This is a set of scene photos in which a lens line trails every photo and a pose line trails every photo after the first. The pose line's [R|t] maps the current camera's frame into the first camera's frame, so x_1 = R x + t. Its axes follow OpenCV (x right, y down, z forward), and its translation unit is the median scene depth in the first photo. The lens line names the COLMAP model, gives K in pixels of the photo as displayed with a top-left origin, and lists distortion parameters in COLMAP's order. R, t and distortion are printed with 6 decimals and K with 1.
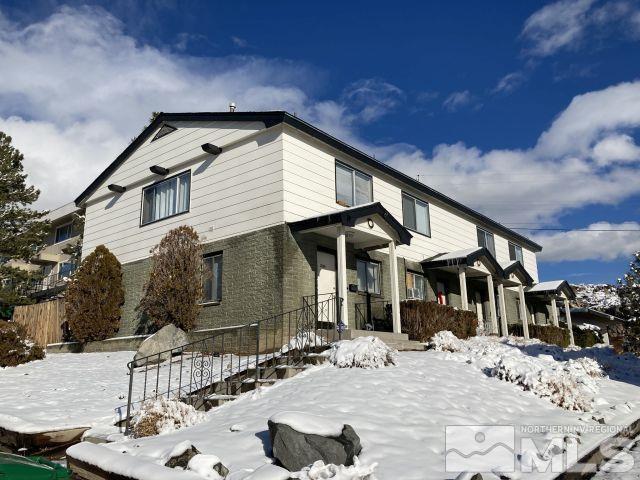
lens RADIAL K [[528.4, 0, 304.5], [0, 528.4, 240.2], [0, 0, 1]] dist [0.025218, -0.009682]
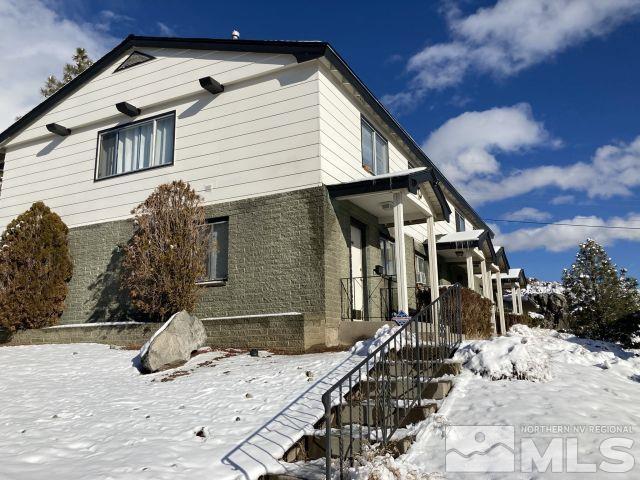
lens RADIAL K [[528.4, 0, 316.2], [0, 528.4, 239.2], [0, 0, 1]] dist [0.025218, -0.009682]
pose [[0.973728, 0.046765, 0.222860, -0.180376], [-0.053960, 0.998197, 0.026301, 0.023294], [-0.221228, -0.037635, 0.974496, 0.189344]]
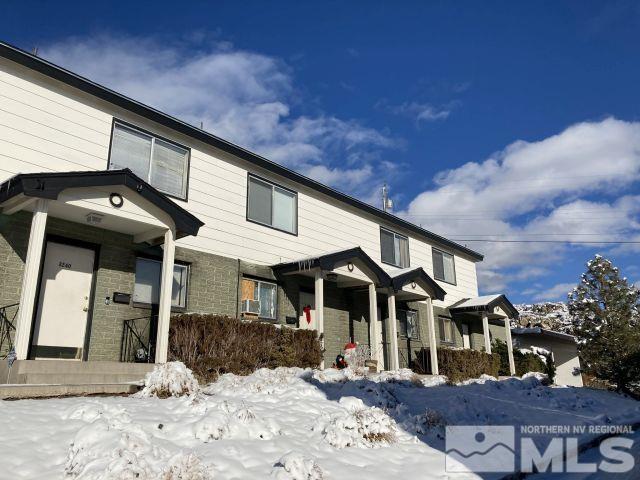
lens RADIAL K [[528.4, 0, 321.9], [0, 528.4, 236.8], [0, 0, 1]] dist [0.025218, -0.009682]
pose [[0.999941, 0.001673, 0.010692, 0.323440], [-0.001178, 0.998932, -0.046180, 0.039493], [-0.010758, 0.046165, 0.998876, 0.274998]]
